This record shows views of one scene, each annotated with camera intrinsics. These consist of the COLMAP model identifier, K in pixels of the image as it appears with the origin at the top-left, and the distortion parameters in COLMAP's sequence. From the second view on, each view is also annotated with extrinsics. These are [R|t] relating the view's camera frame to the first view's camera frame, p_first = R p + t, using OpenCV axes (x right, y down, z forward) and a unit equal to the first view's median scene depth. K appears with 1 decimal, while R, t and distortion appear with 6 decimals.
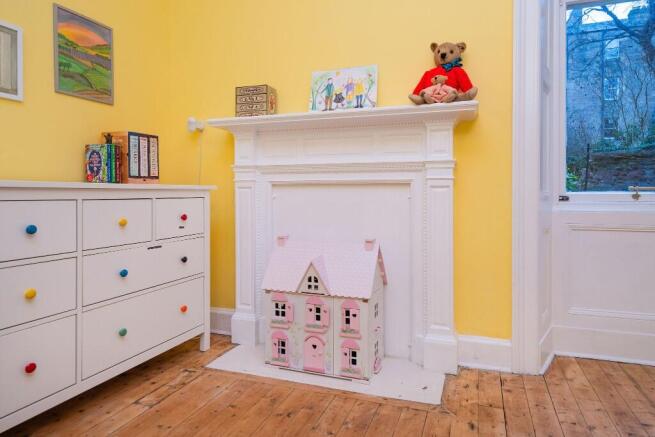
lens RADIAL K [[383.7, 0, 354.1], [0, 383.7, 194.1], [0, 0, 1]] dist [0.008097, 0.003021]
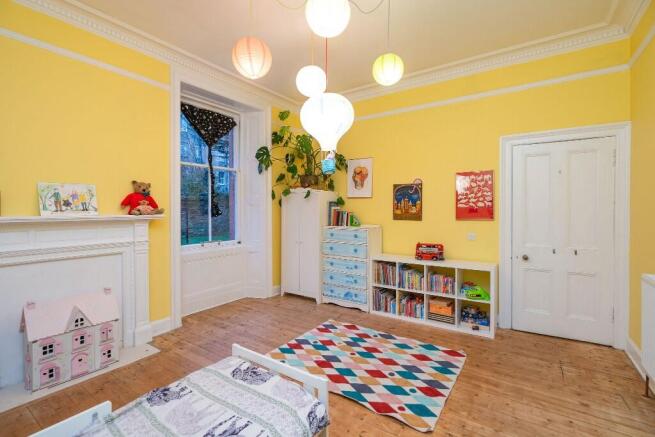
lens RADIAL K [[299.2, 0, 325.8], [0, 299.2, 214.0], [0, 0, 1]] dist [-0.004766, 0.001383]
pose [[0.293370, -0.014655, 0.955887, -0.970214], [0.013338, 0.999848, 0.011236, -0.226321], [-0.955906, 0.009454, 0.293521, -0.384942]]
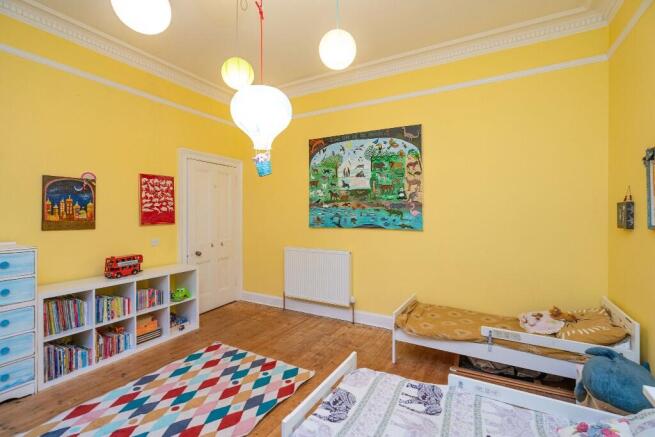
lens RADIAL K [[299.2, 0, 332.9], [0, 299.2, 213.2], [0, 0, 1]] dist [-0.004766, 0.001383]
pose [[-0.981826, -0.003195, 0.189757, -0.332391], [-0.000332, 0.999886, 0.015113, -0.253229], [-0.189783, 0.014776, -0.981715, 0.839233]]
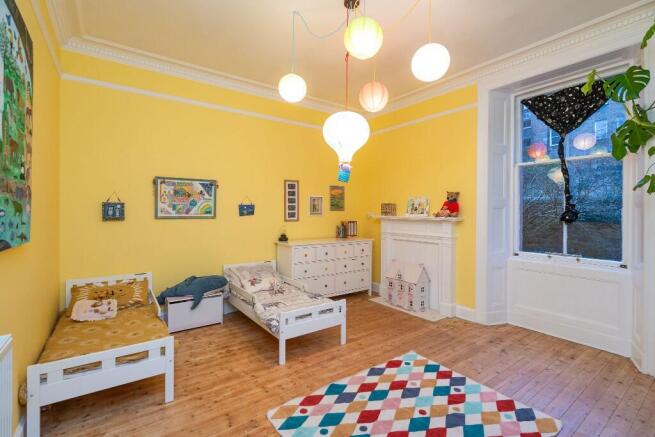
lens RADIAL K [[299.2, 0, 327.5], [0, 299.2, 215.0], [0, 0, 1]] dist [-0.004766, 0.001383]
pose [[0.806572, 0.011475, -0.591025, 0.753764], [-0.012658, 0.999918, 0.002139, -0.225638], [0.591001, 0.005755, 0.806650, -1.119218]]
